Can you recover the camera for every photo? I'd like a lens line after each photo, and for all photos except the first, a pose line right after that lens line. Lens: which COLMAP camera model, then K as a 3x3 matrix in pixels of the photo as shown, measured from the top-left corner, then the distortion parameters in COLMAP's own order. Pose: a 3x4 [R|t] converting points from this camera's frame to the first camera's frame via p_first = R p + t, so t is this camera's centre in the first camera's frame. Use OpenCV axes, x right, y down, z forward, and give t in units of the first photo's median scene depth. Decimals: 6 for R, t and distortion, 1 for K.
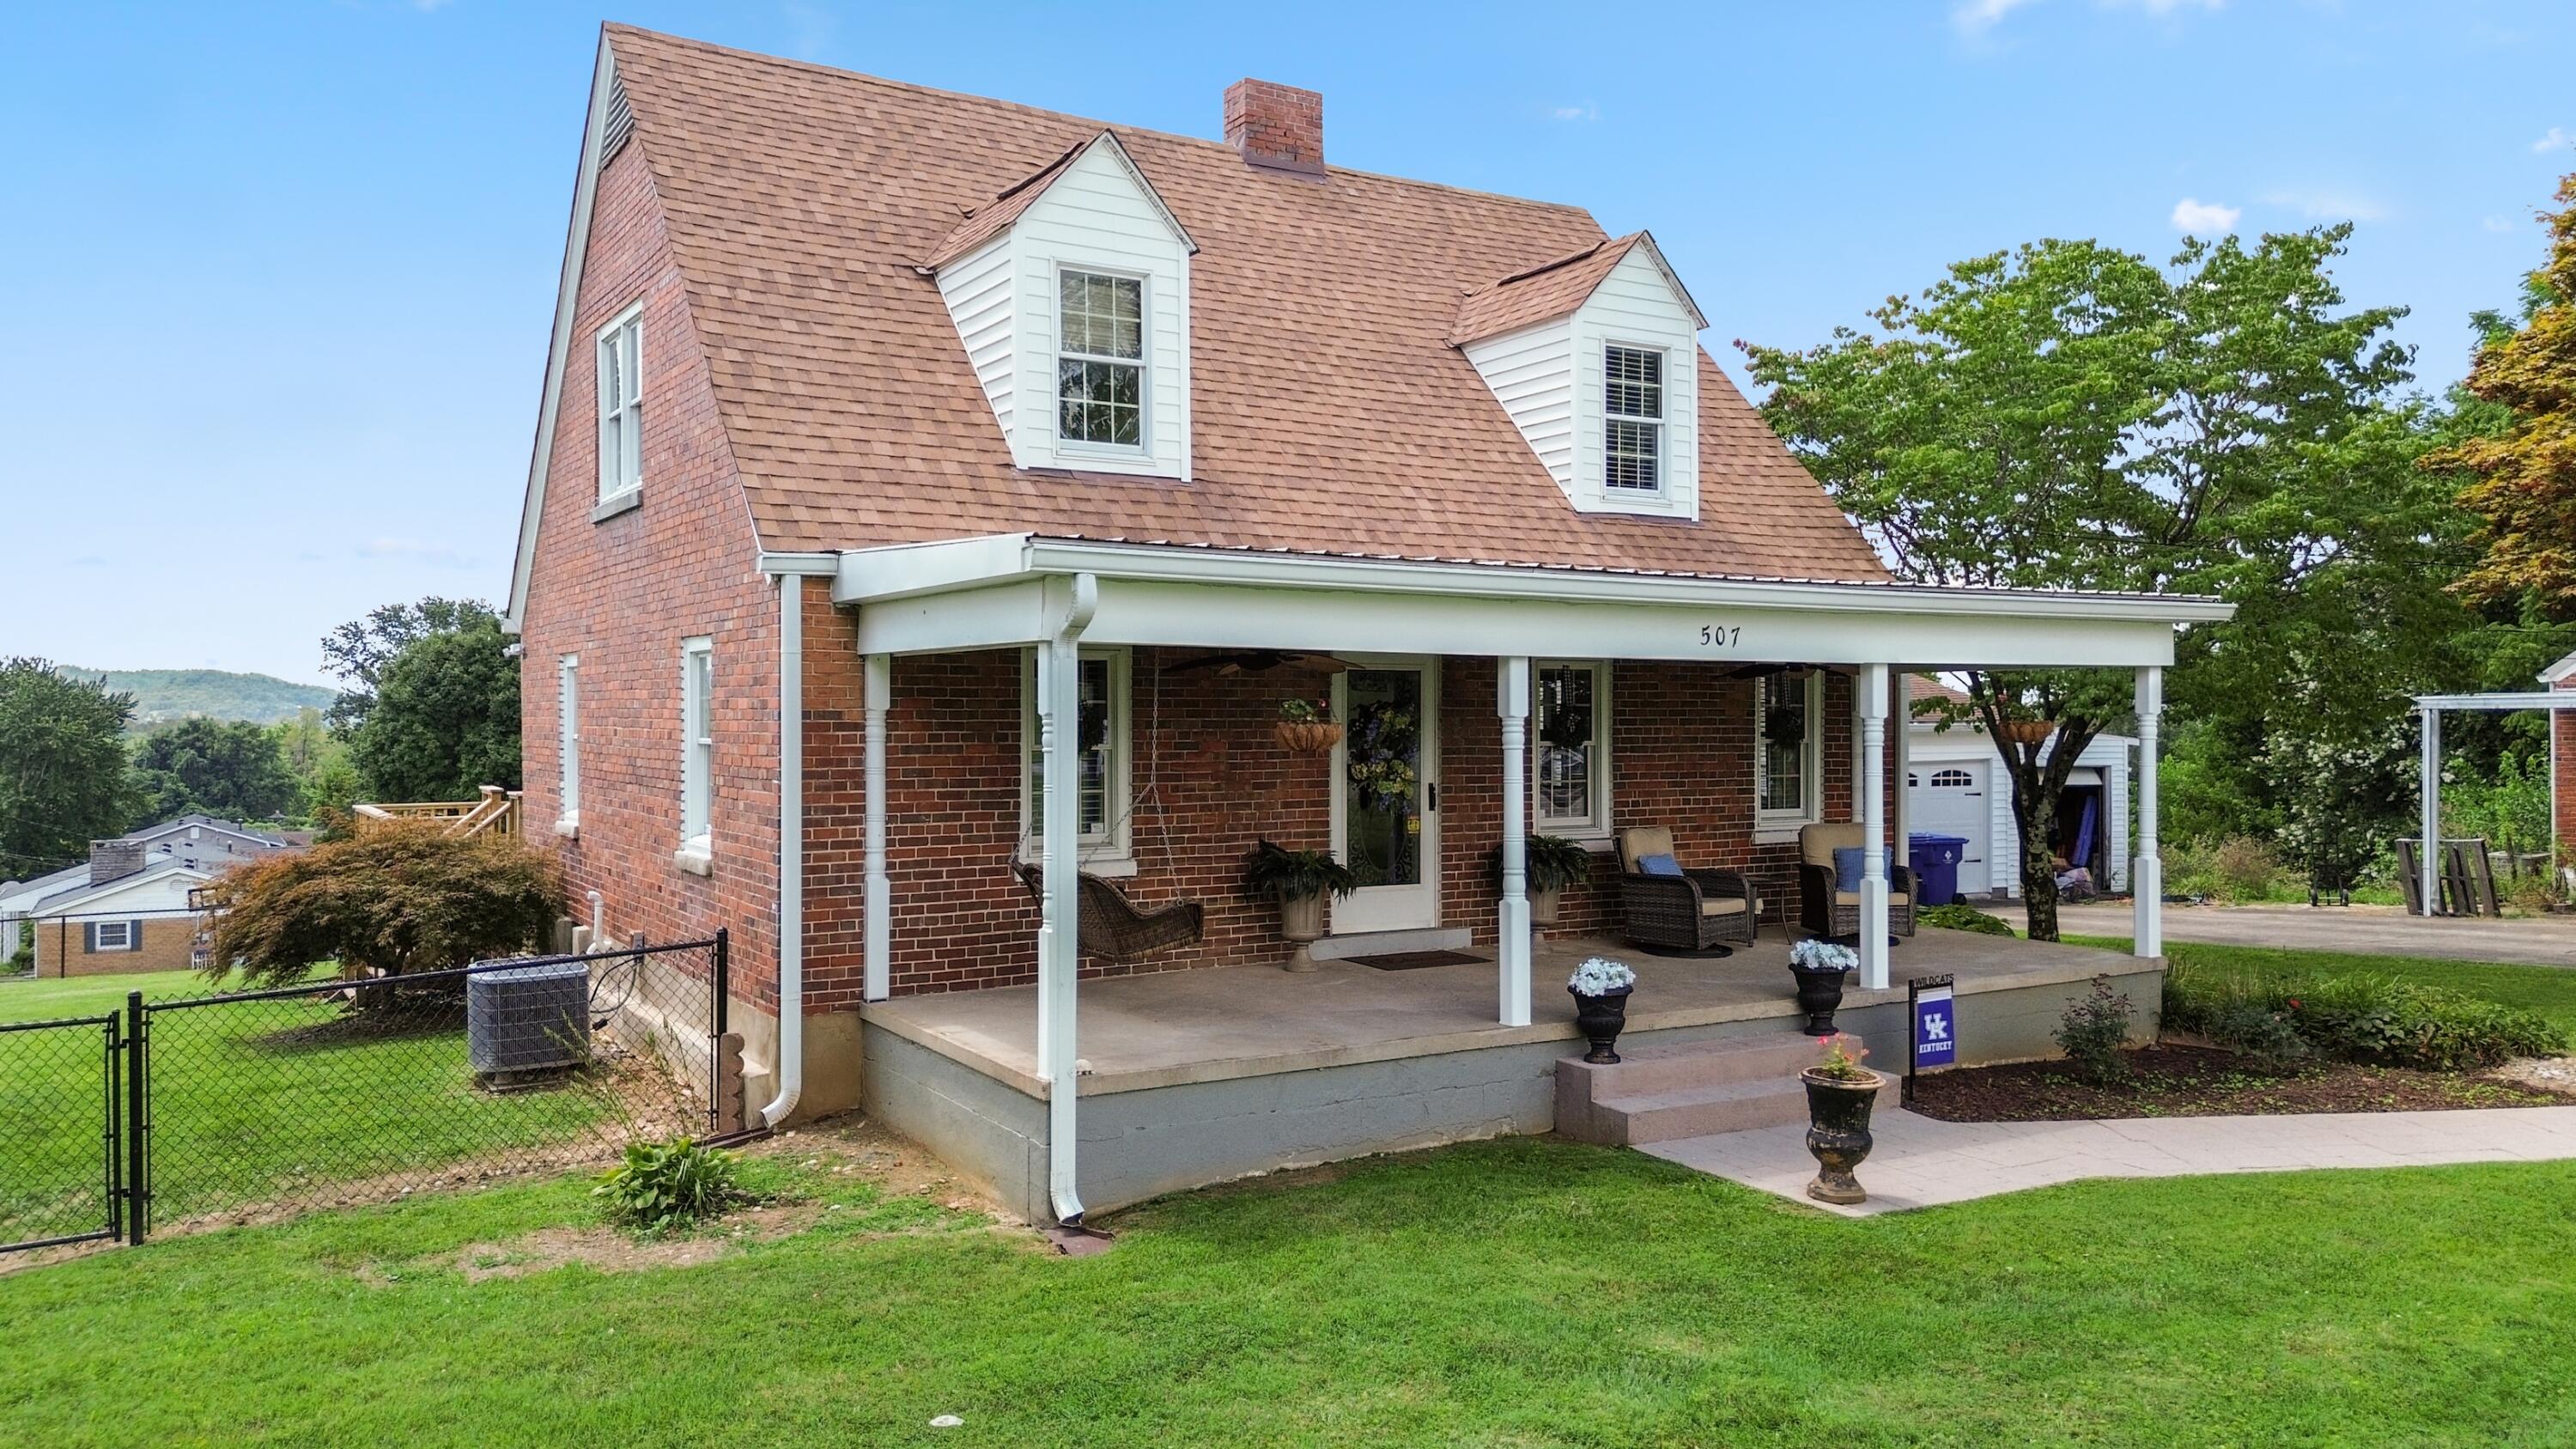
lens RADIAL K [[1910.8, 0, 1288.0], [0, 1910.8, 724.5], [0, 0, 1]] dist [0.002312, 0.237335]
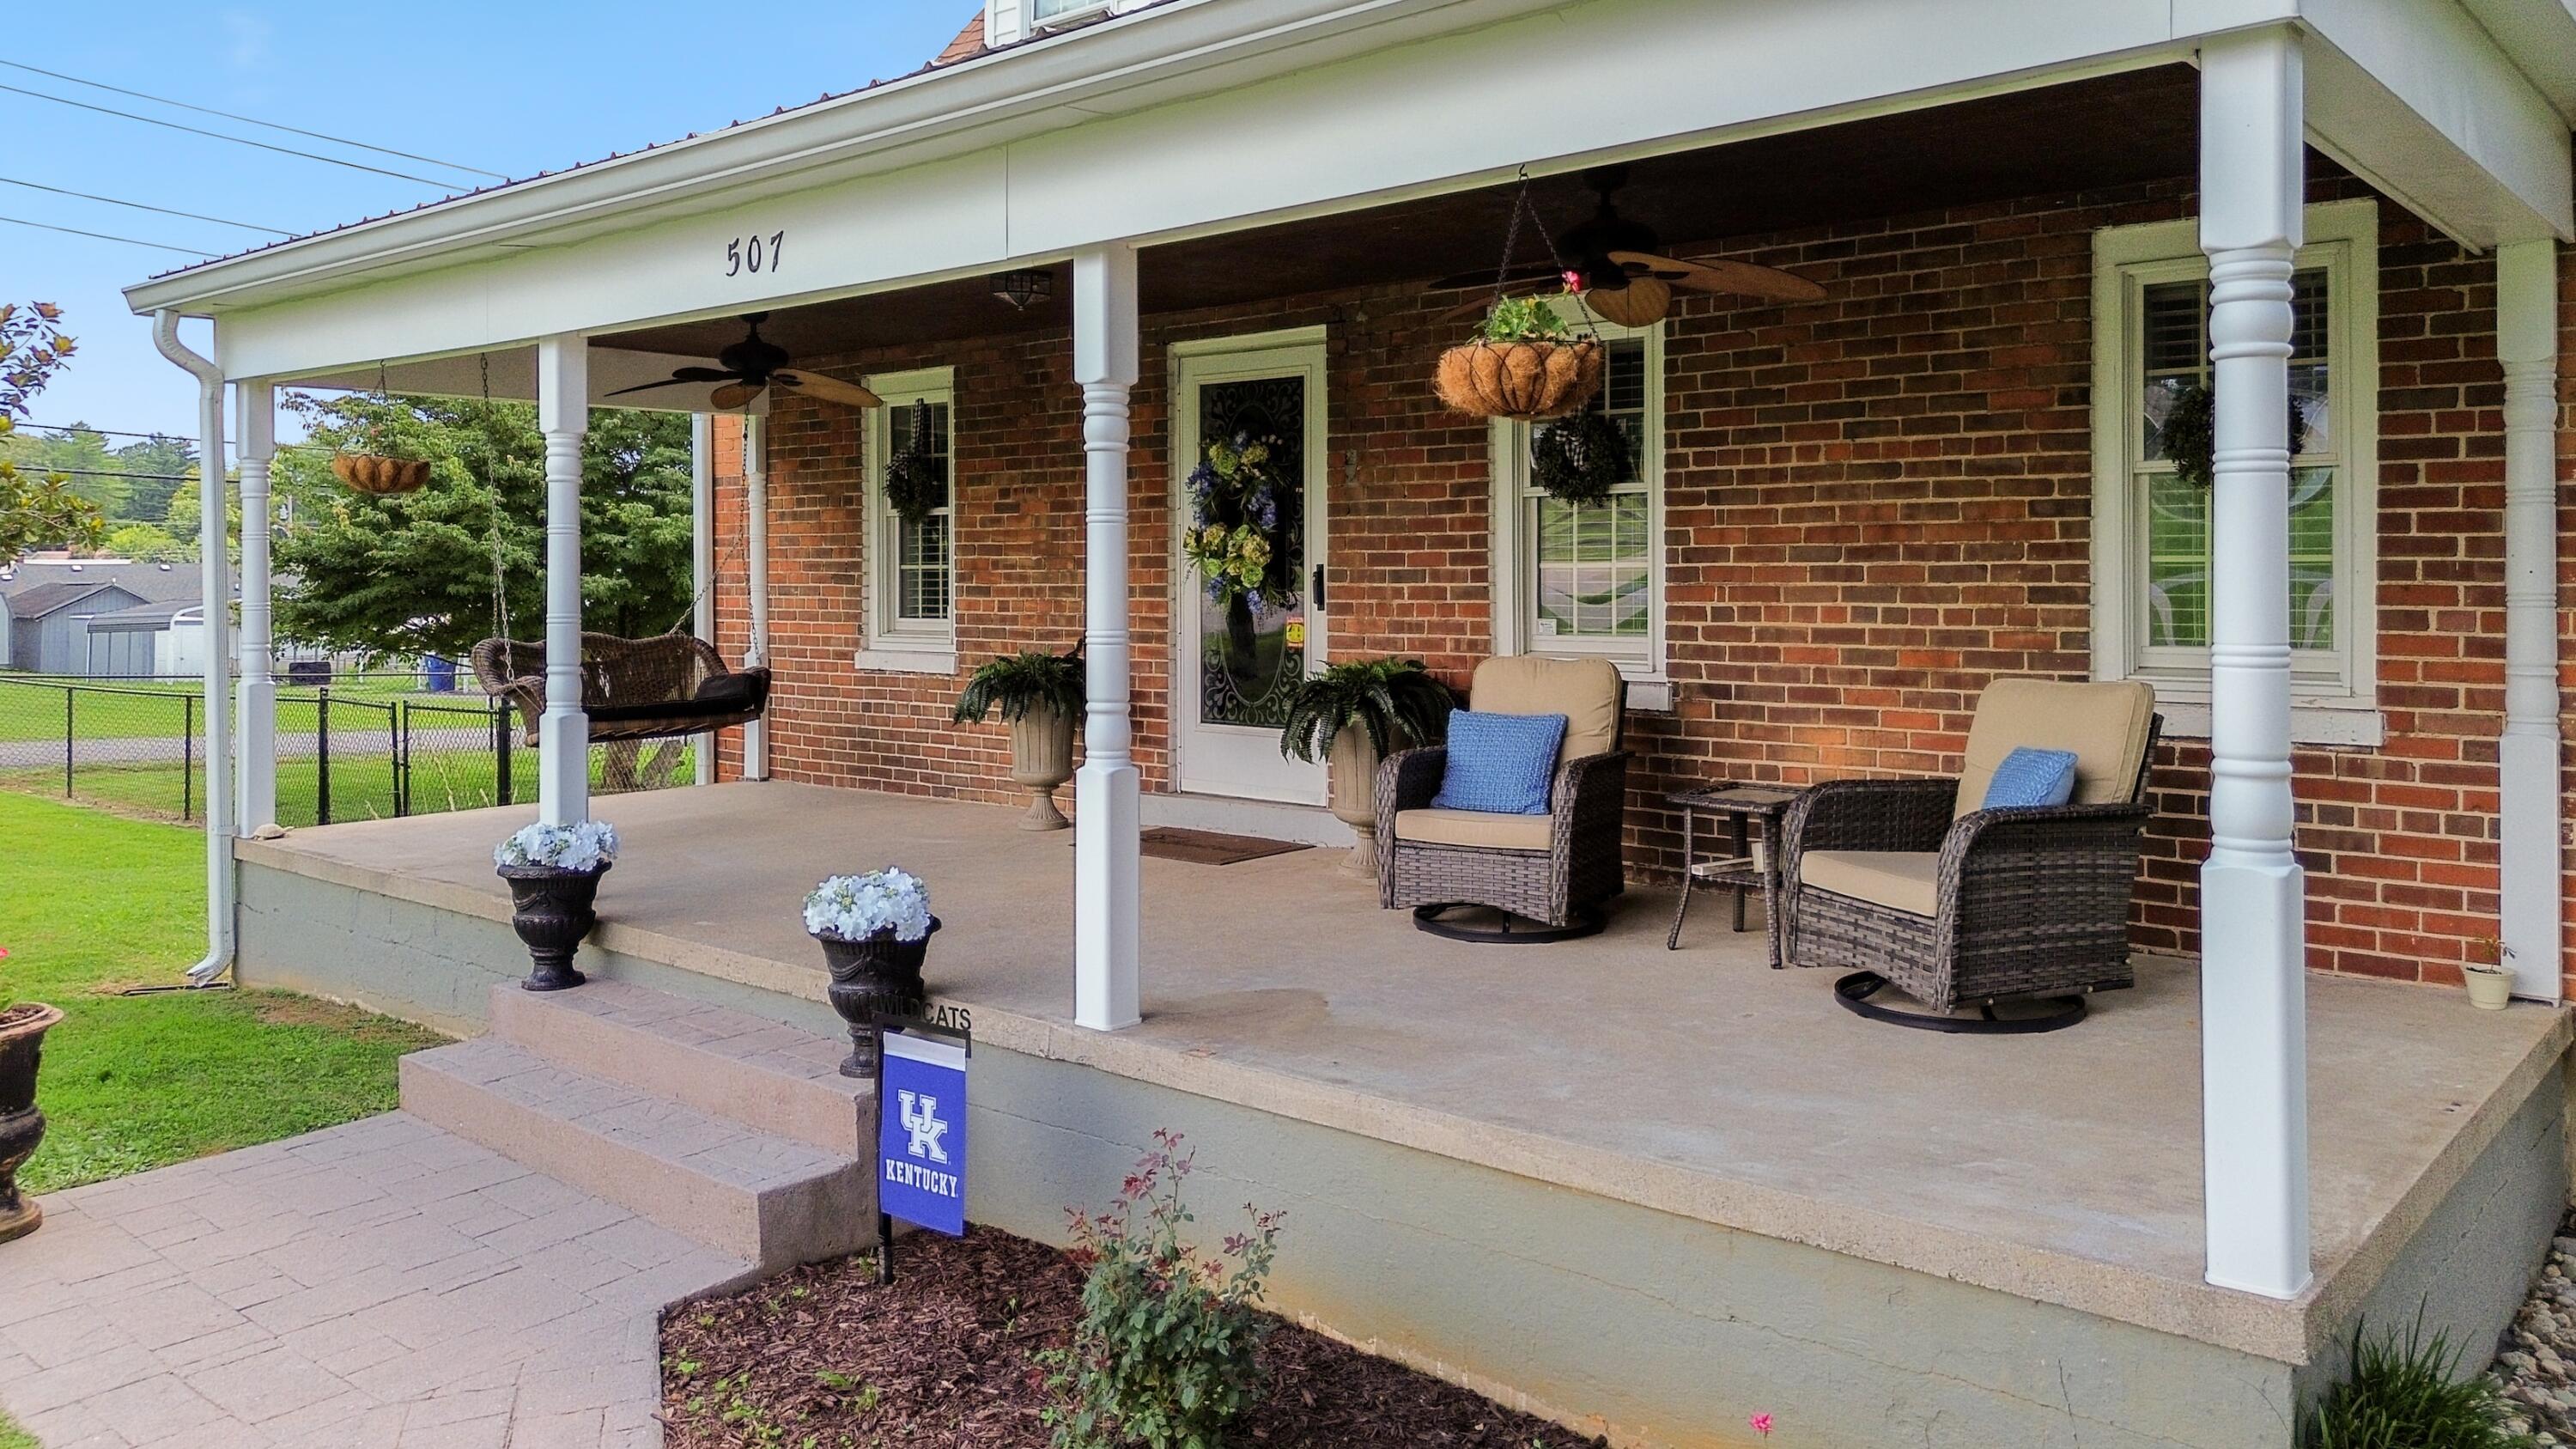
lens RADIAL K [[1831.7, 0, 1296.4], [0, 1831.7, 713.9], [0, 0, 1]] dist [0.121894, -0.177084]
pose [[0.312314, 0.073190, -0.947155, 0.630348], [-0.001305, 0.997060, 0.076616, 0.034105], [0.949978, -0.022693, 0.311492, 0.825770]]
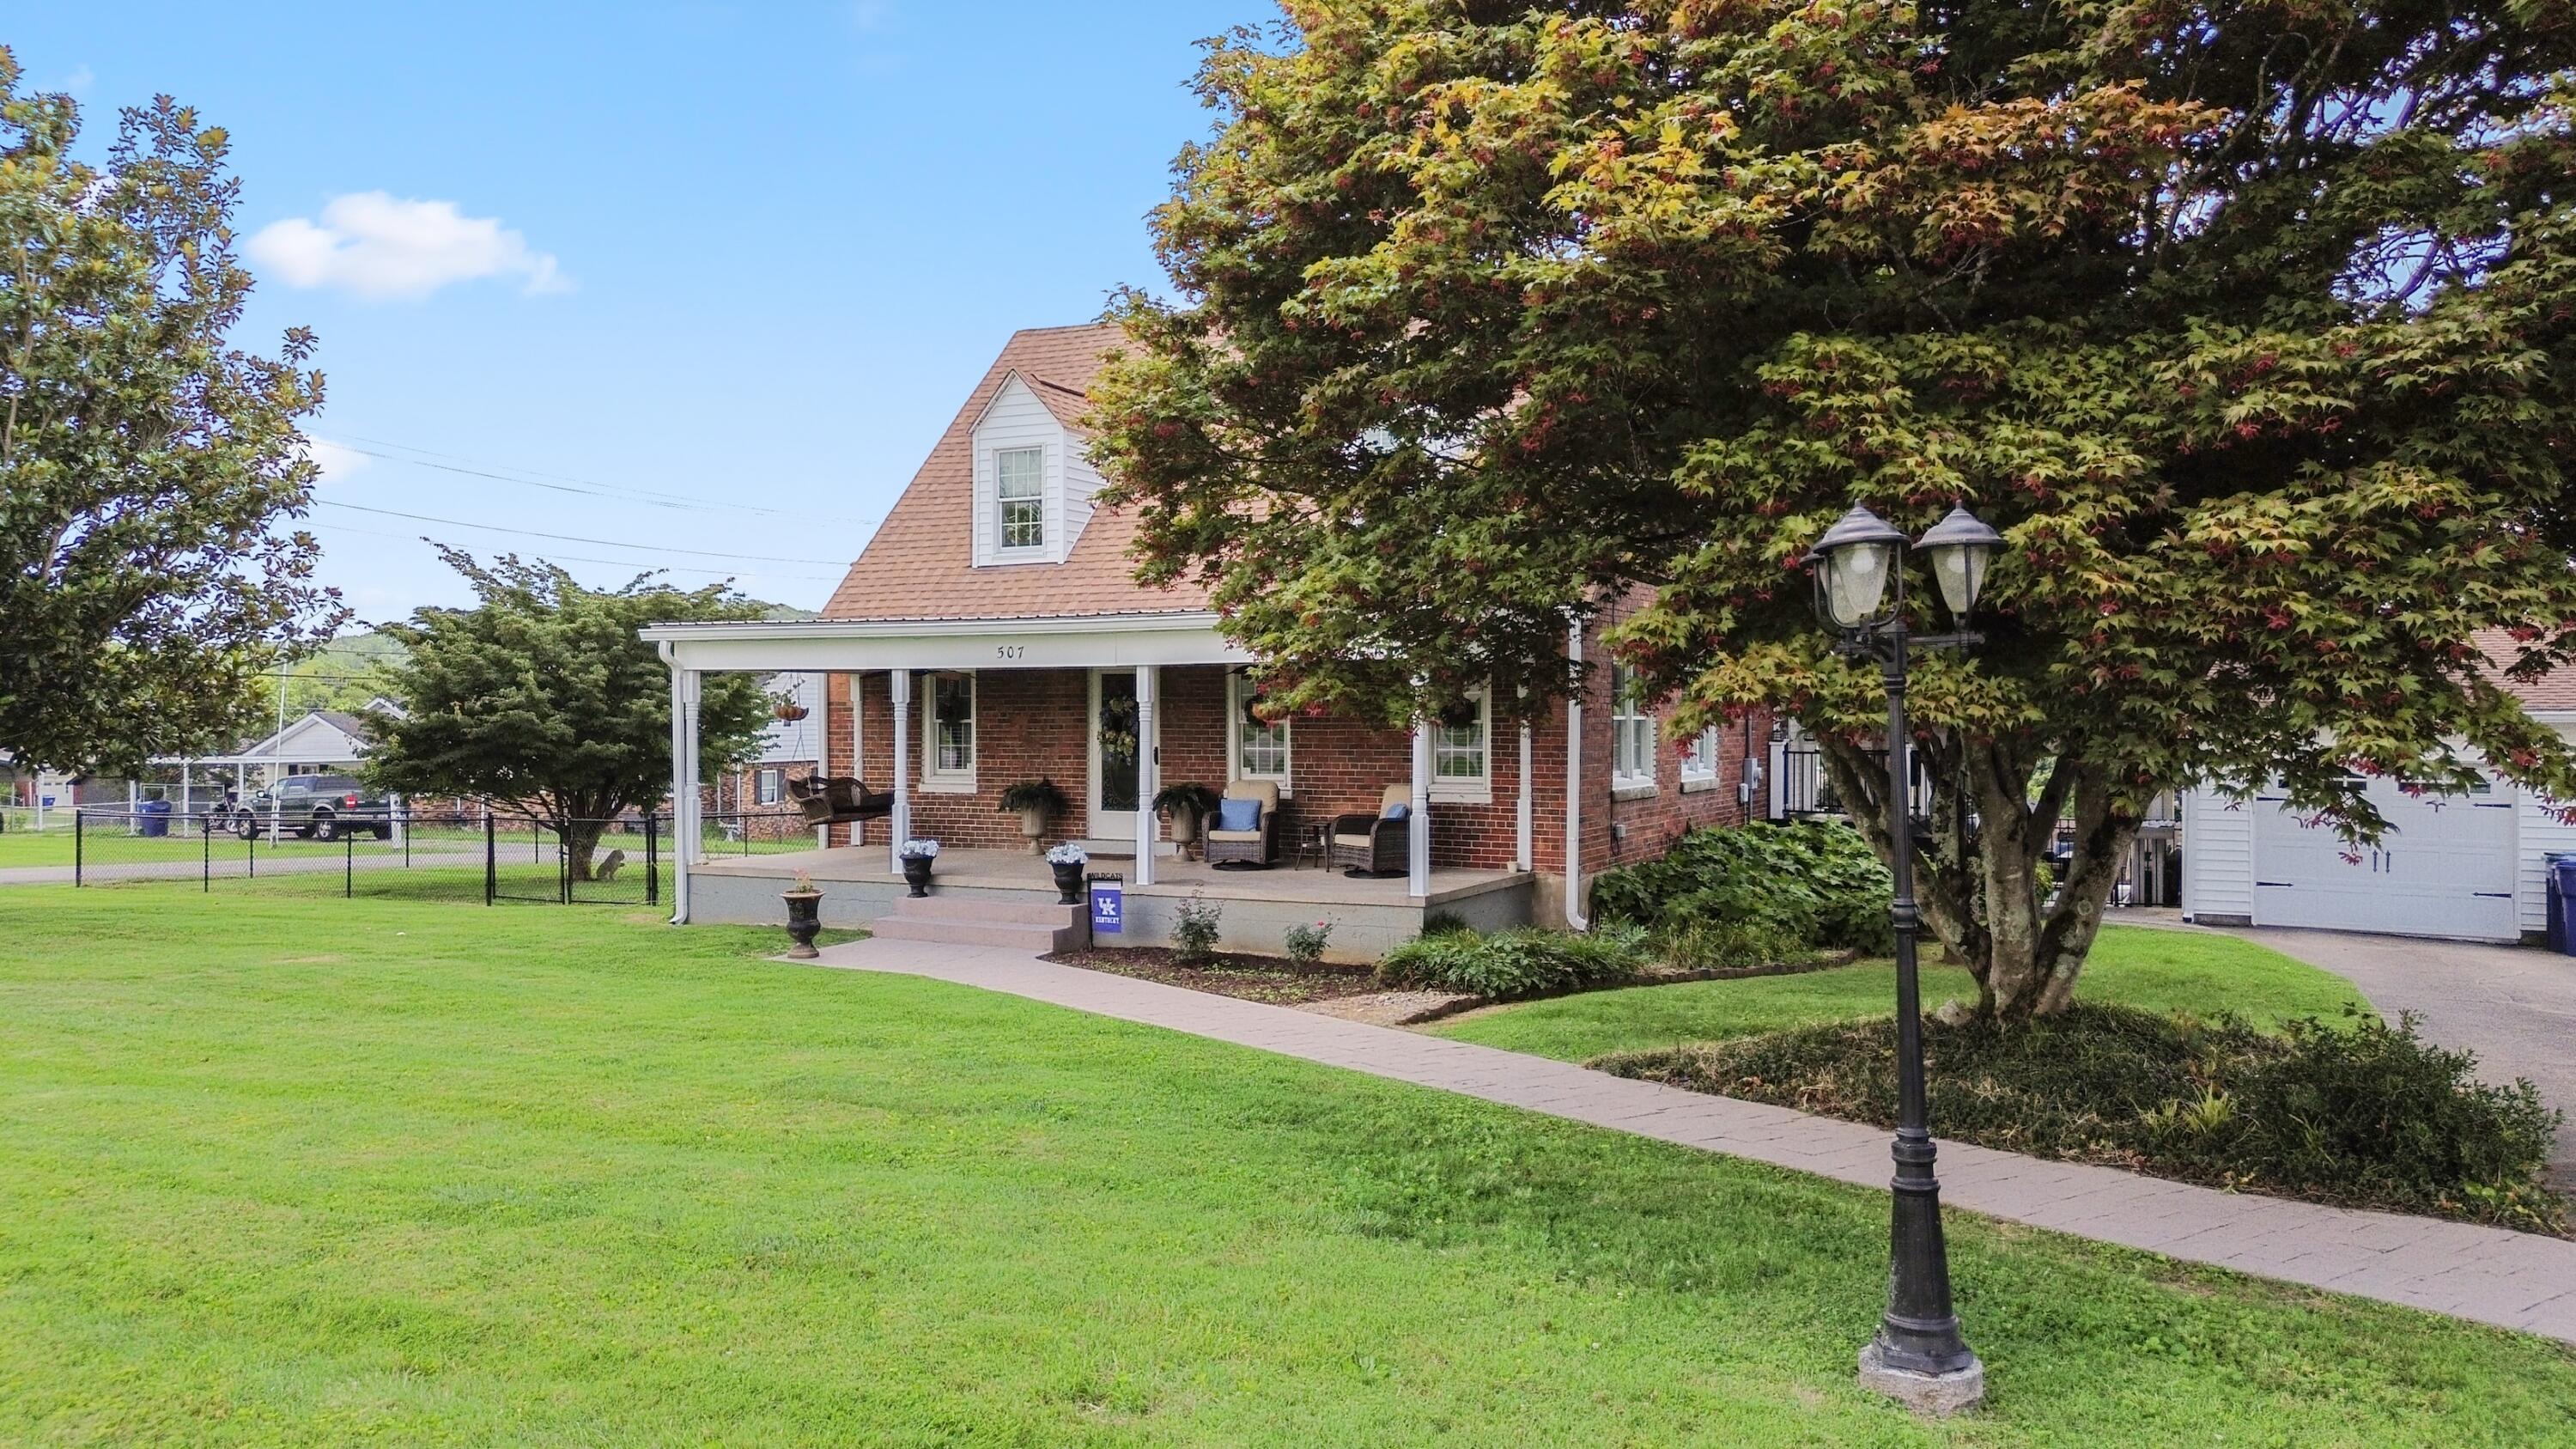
lens RADIAL K [[1831.7, 0, 1296.4], [0, 1831.7, 713.9], [0, 0, 1]] dist [0.121894, -0.177084]
pose [[0.531679, -0.000988, -0.846945, 1.415097], [-0.002958, 0.999991, -0.003023, 0.008467], [0.846941, 0.004113, 0.531671, 0.311896]]
